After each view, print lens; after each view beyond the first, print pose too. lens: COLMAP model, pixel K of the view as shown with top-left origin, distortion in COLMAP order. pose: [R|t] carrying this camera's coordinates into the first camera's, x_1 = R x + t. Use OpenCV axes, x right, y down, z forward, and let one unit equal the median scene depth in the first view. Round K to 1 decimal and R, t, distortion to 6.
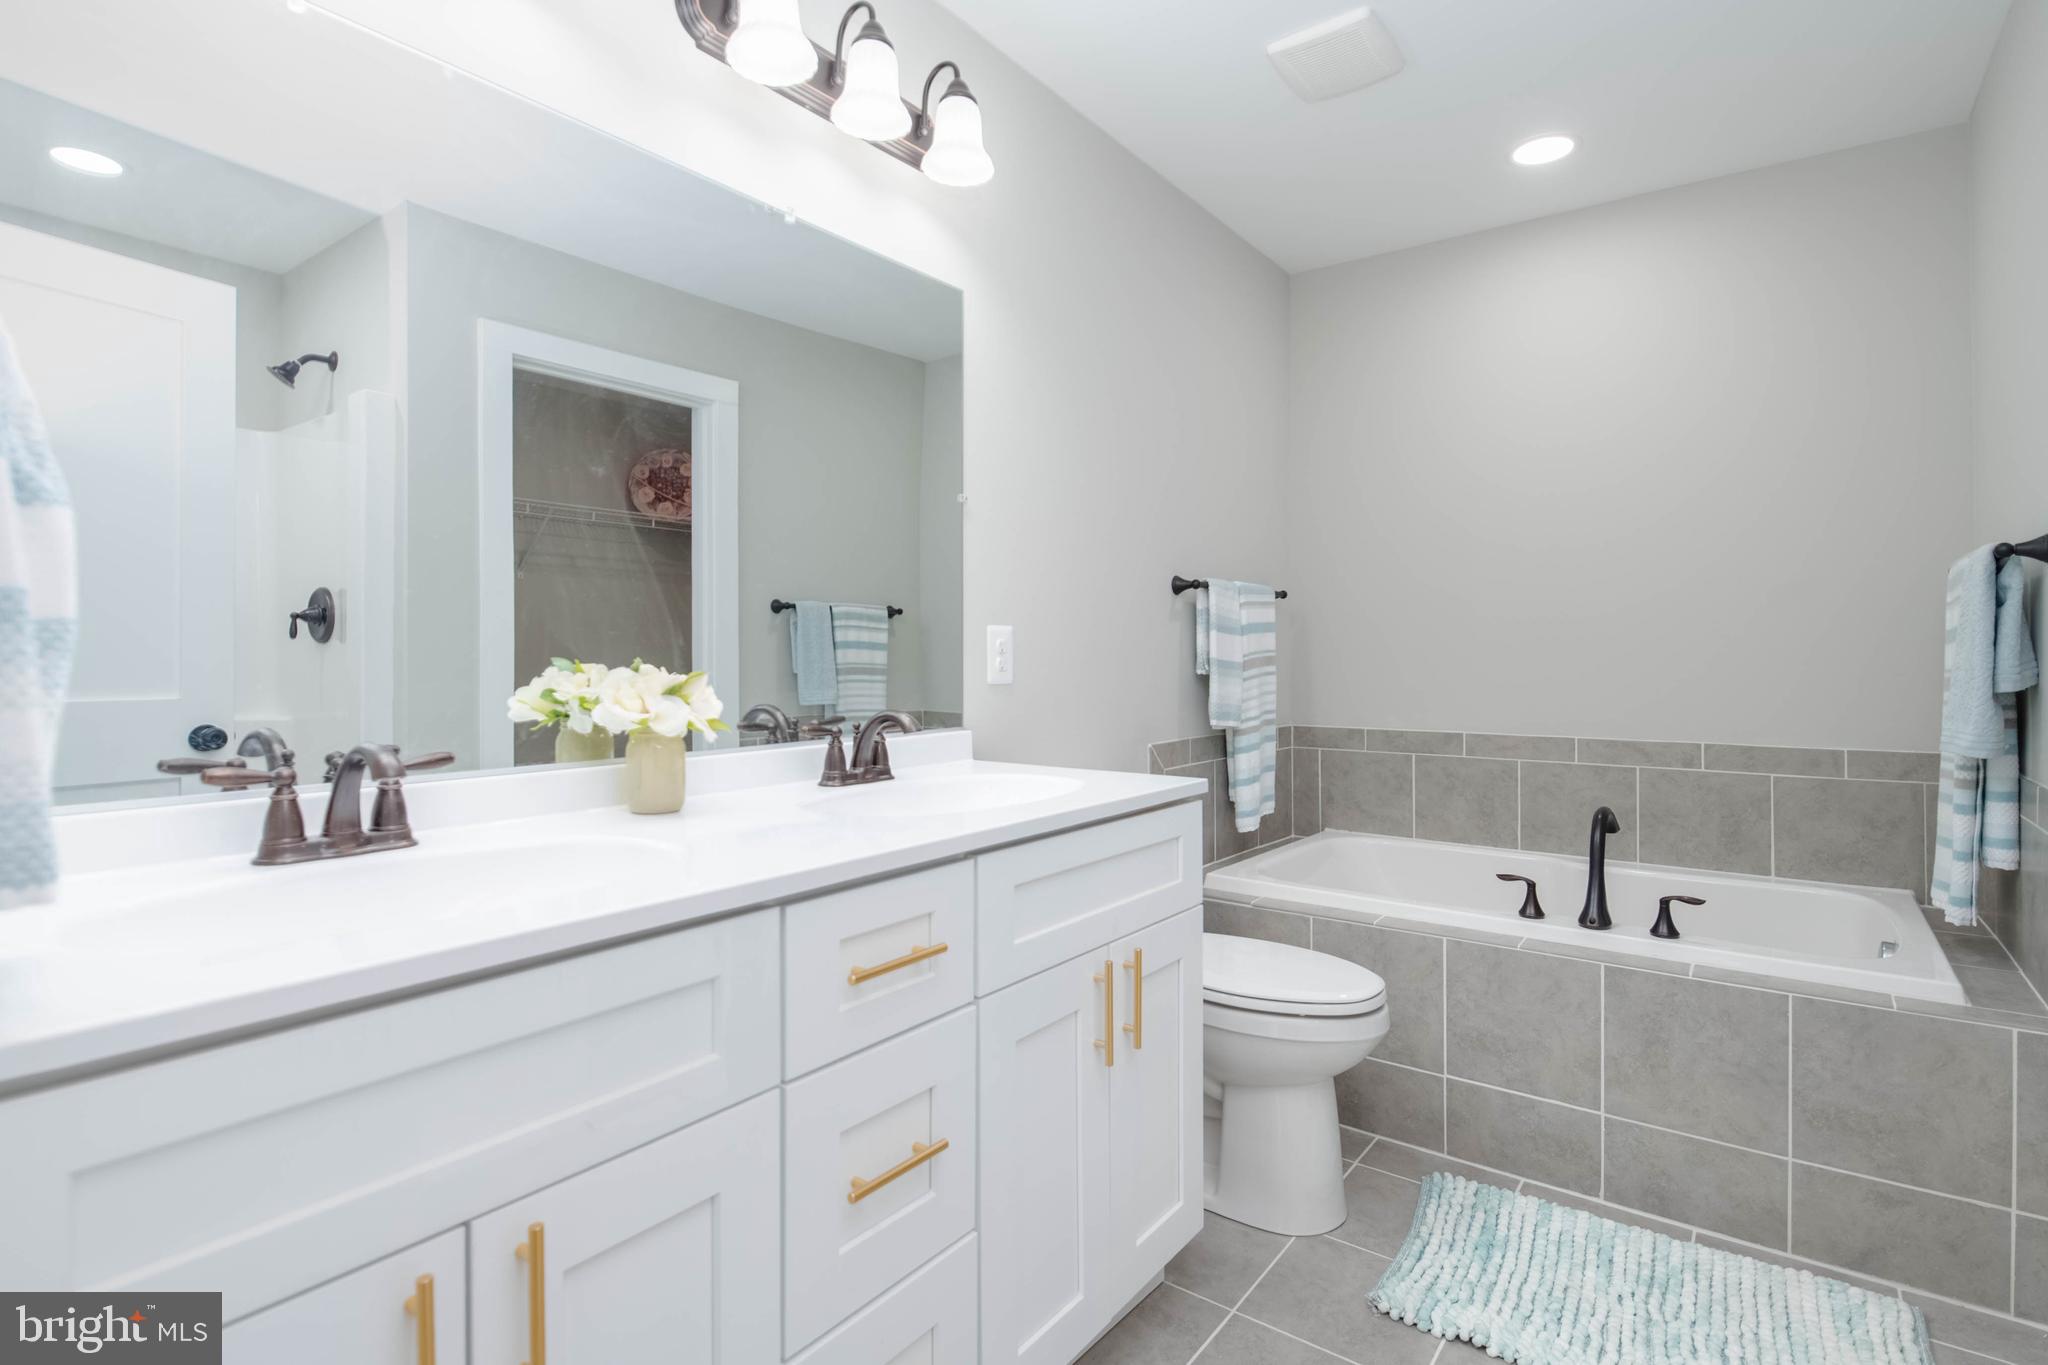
lens RADIAL K [[989.1, 0, 1039.7], [0, 989.1, 637.3], [0, 0, 1]] dist [-0.000103, -0.007471]
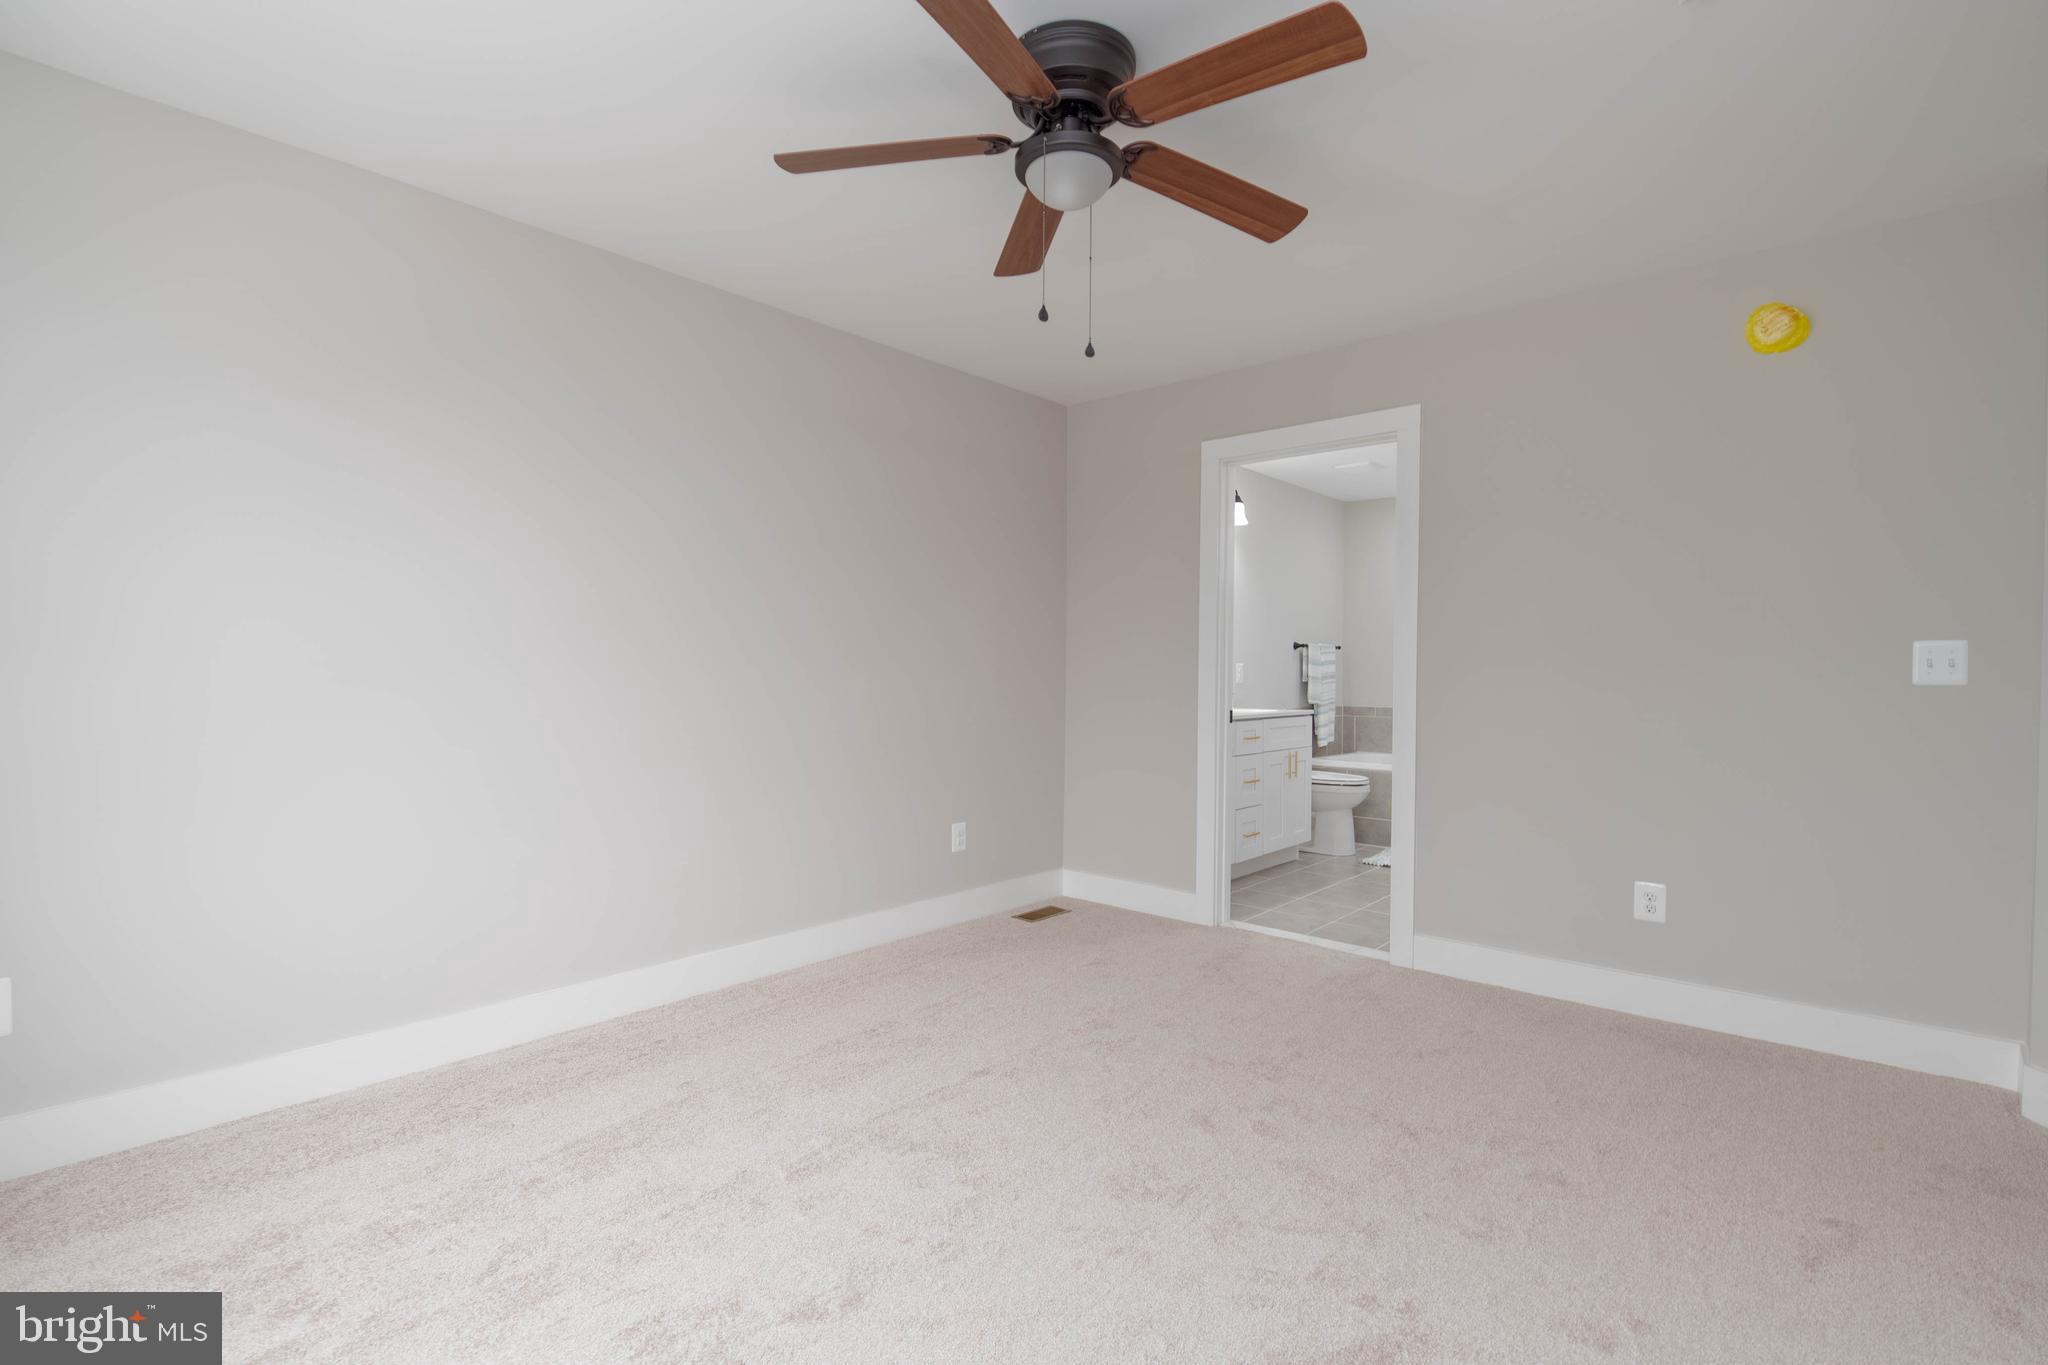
lens RADIAL K [[950.1, 0, 1024.0], [0, 950.1, 682.5], [0, 0, 1]] dist [0.001453, 0.000031]
pose [[0.996752, 0.005726, -0.080325, -0.461609], [-0.003511, 0.999610, 0.027695, -0.032140], [0.080452, -0.027323, 0.996384, -1.901128]]
